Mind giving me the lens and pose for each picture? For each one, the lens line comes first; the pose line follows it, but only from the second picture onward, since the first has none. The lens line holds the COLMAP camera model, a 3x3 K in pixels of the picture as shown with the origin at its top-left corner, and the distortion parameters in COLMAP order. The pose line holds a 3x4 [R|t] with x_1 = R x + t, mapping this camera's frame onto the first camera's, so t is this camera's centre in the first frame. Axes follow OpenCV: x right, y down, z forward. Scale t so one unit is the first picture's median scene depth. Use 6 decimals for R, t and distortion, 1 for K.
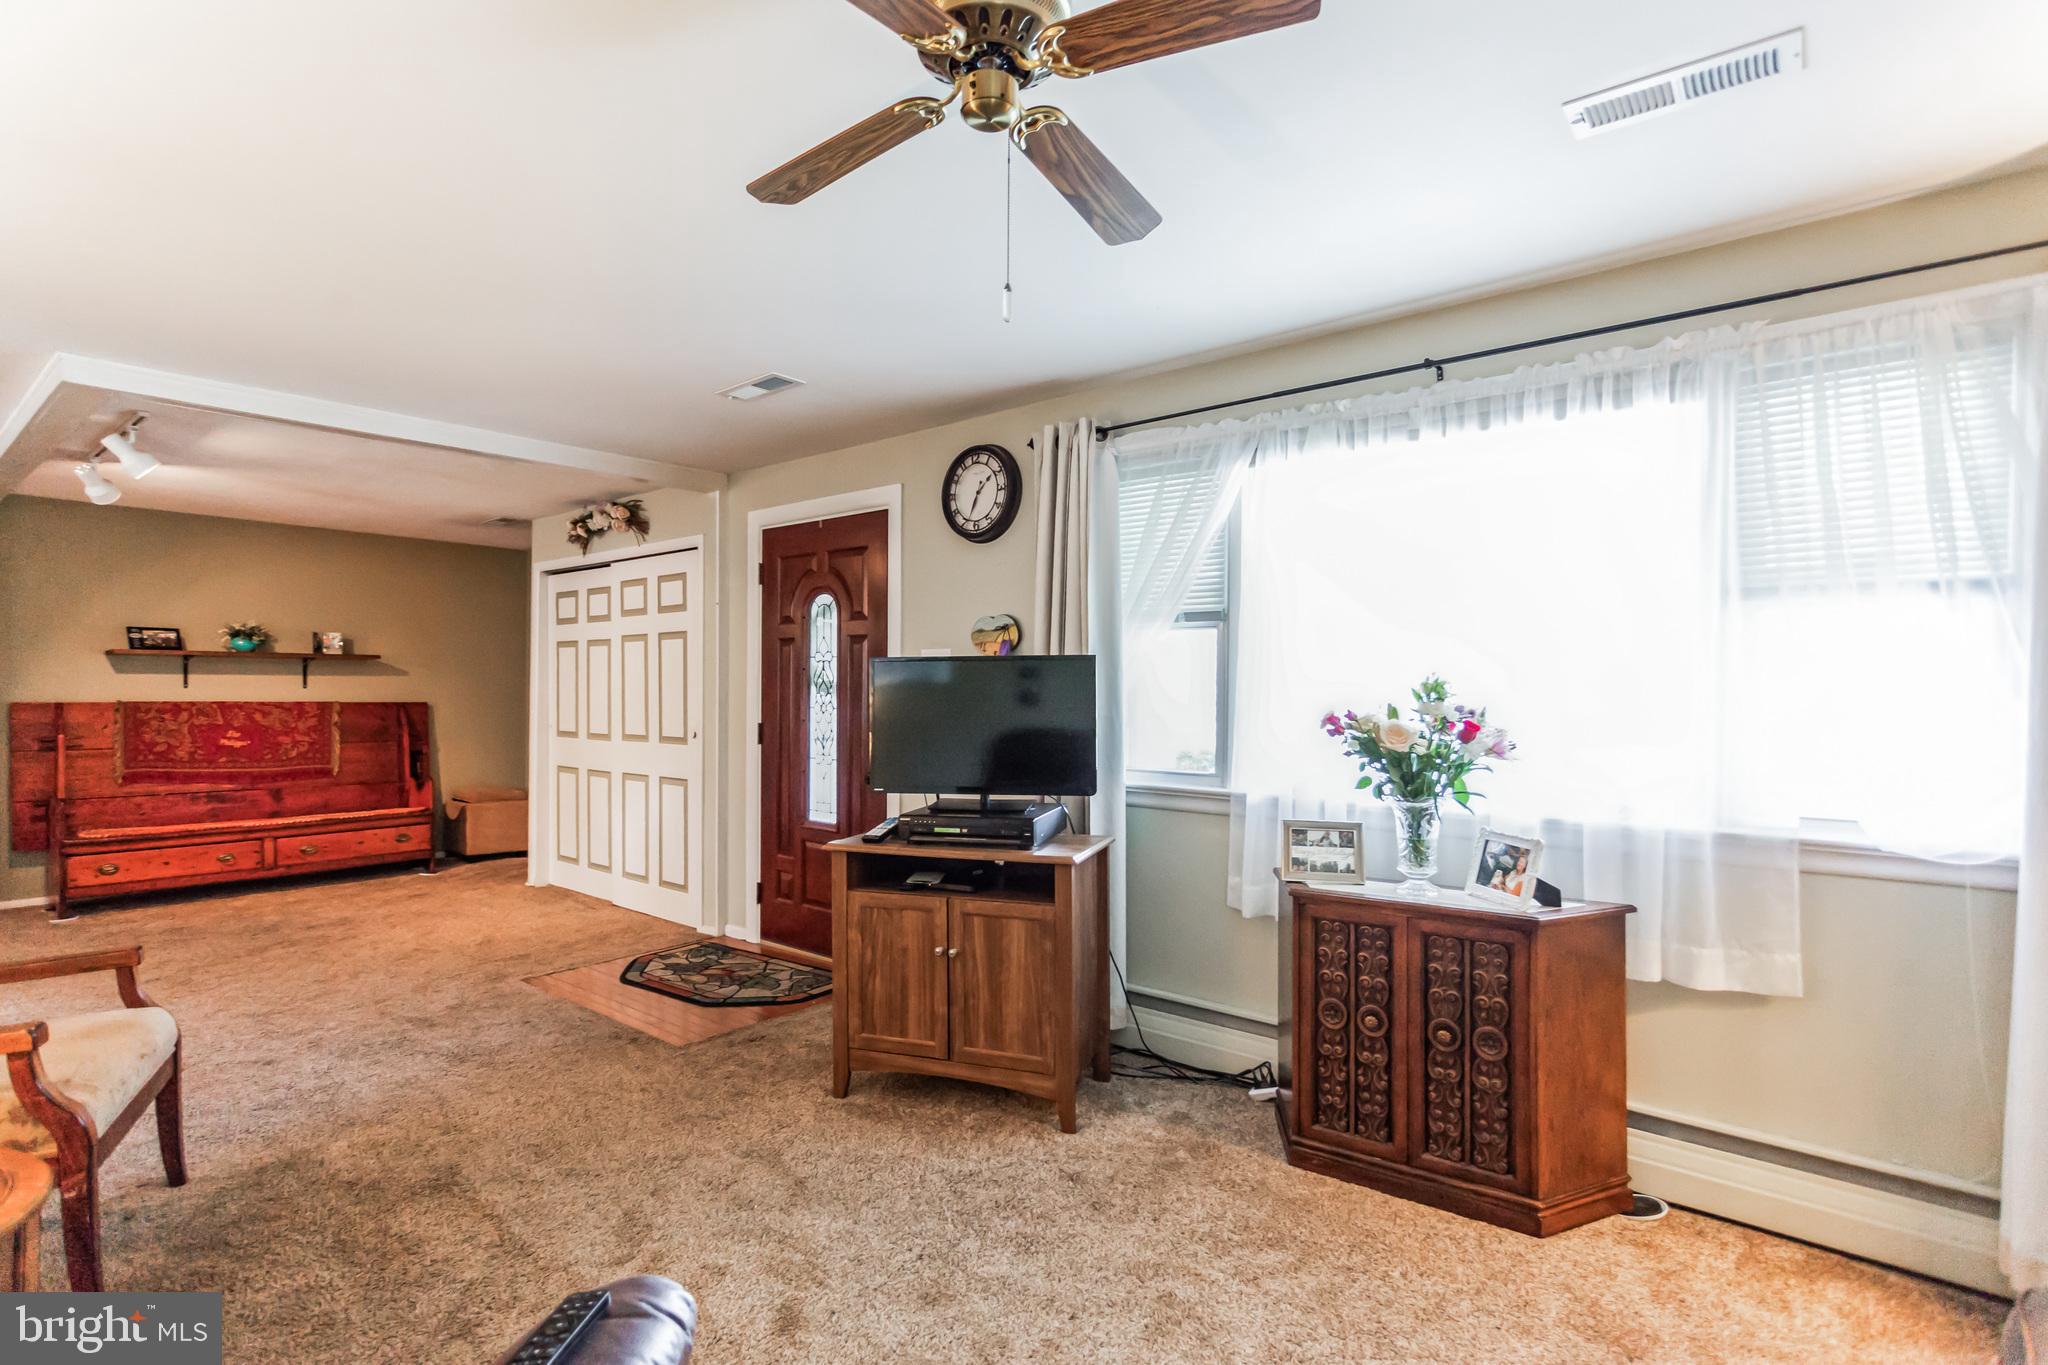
lens RADIAL K [[990.1, 0, 1027.2], [0, 990.1, 692.6], [0, 0, 1]] dist [-0.001298, 0.000483]
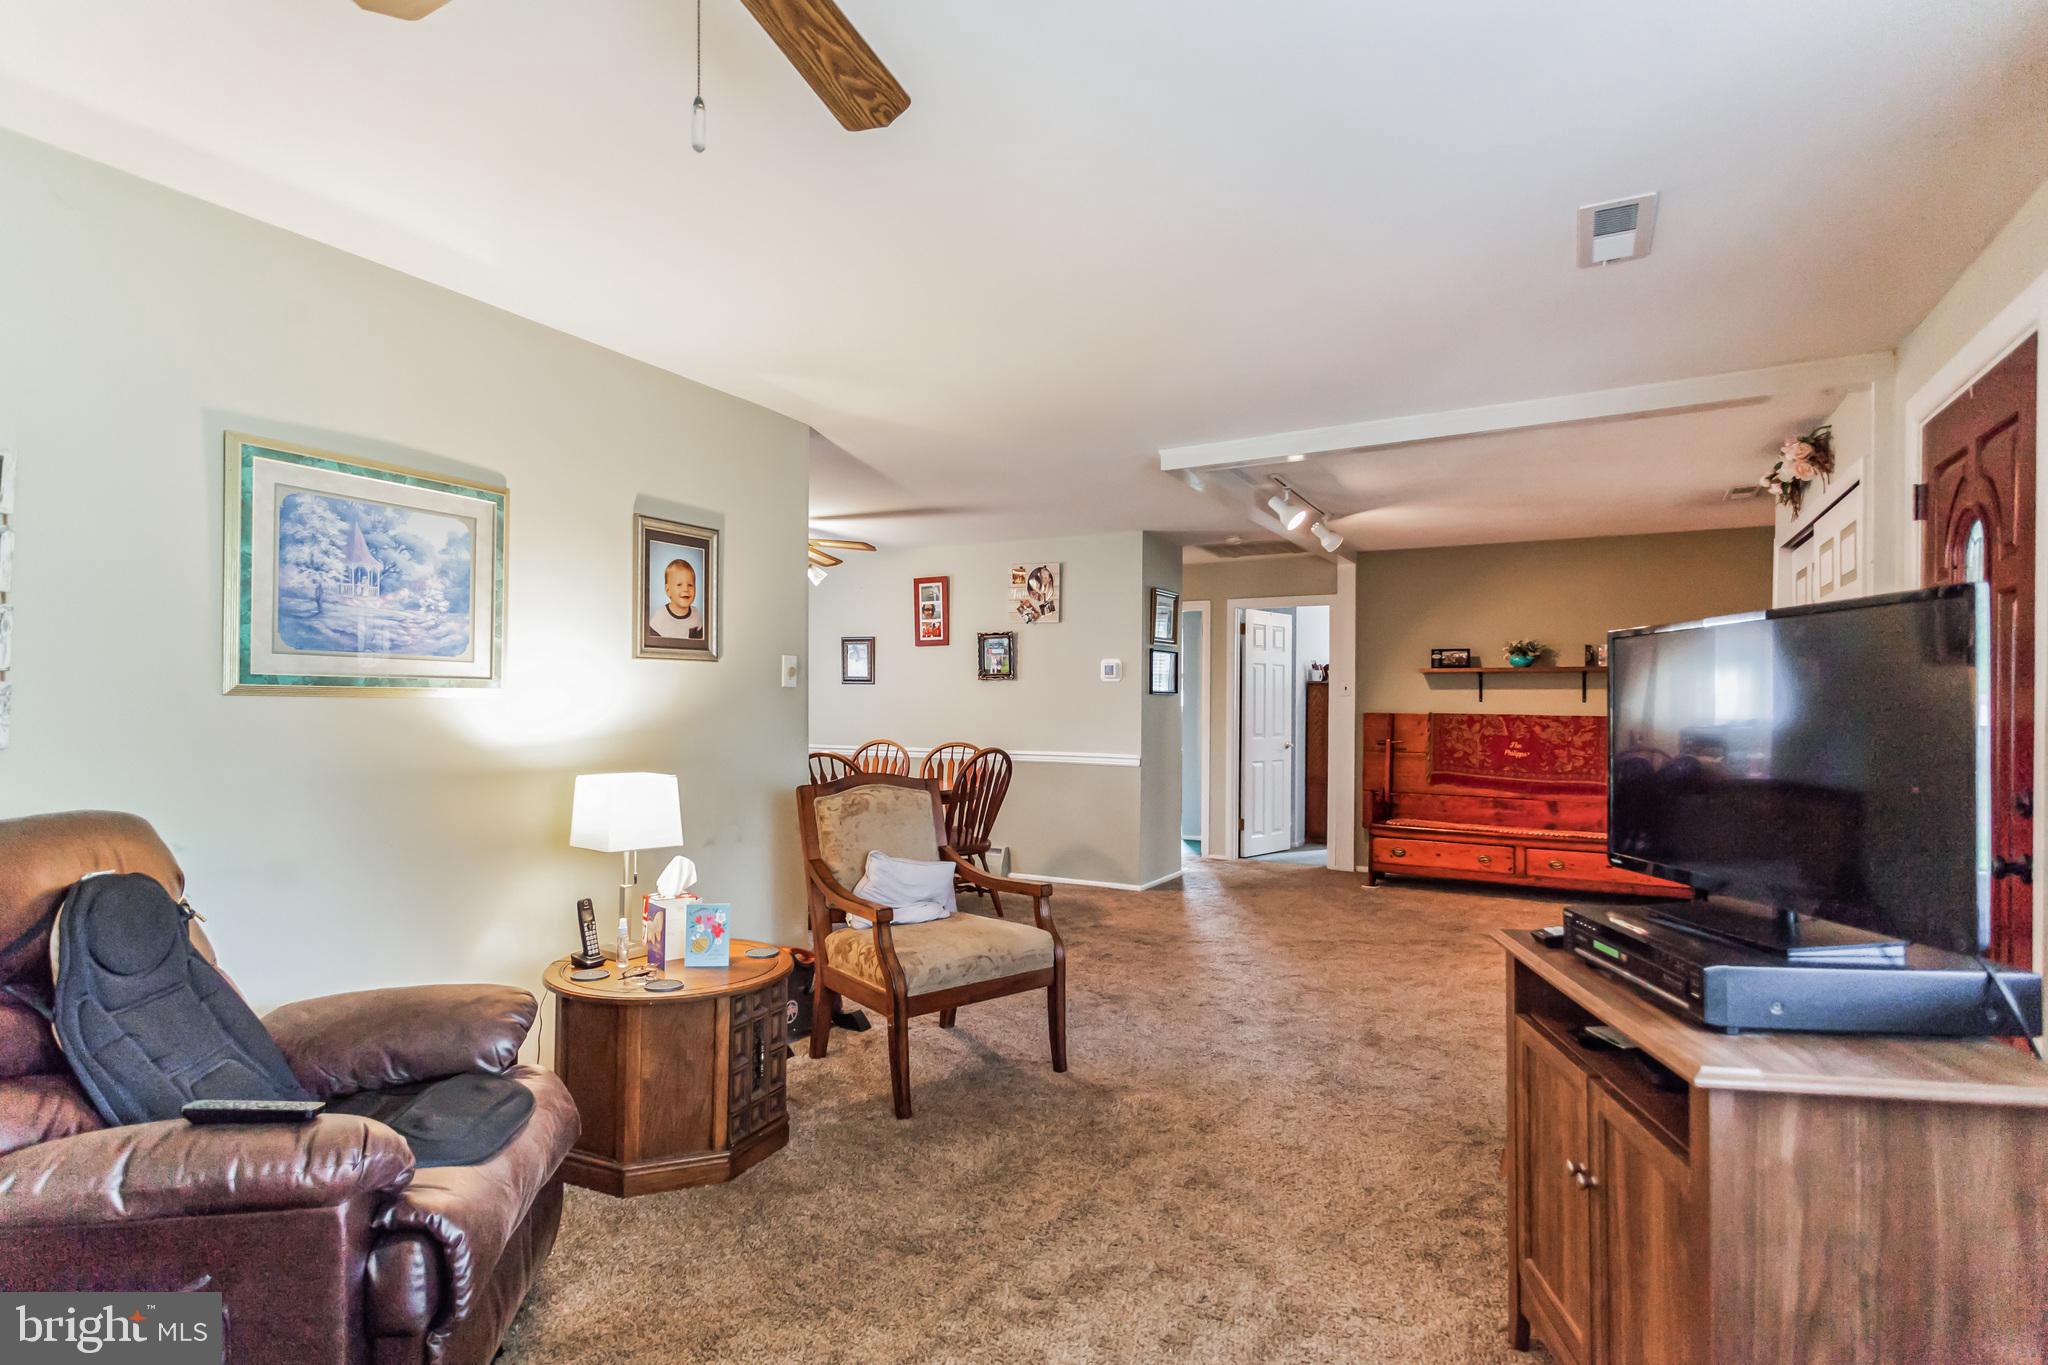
lens RADIAL K [[1025.8, 0, 1010.0], [0, 1025.8, 701.9], [0, 0, 1]] dist [0.005631, 0.001543]
pose [[0.174267, -0.002637, -0.984695, 0.200812], [-0.010214, 0.999938, -0.004486, 0.006369], [0.984645, 0.010839, 0.174230, 0.294805]]
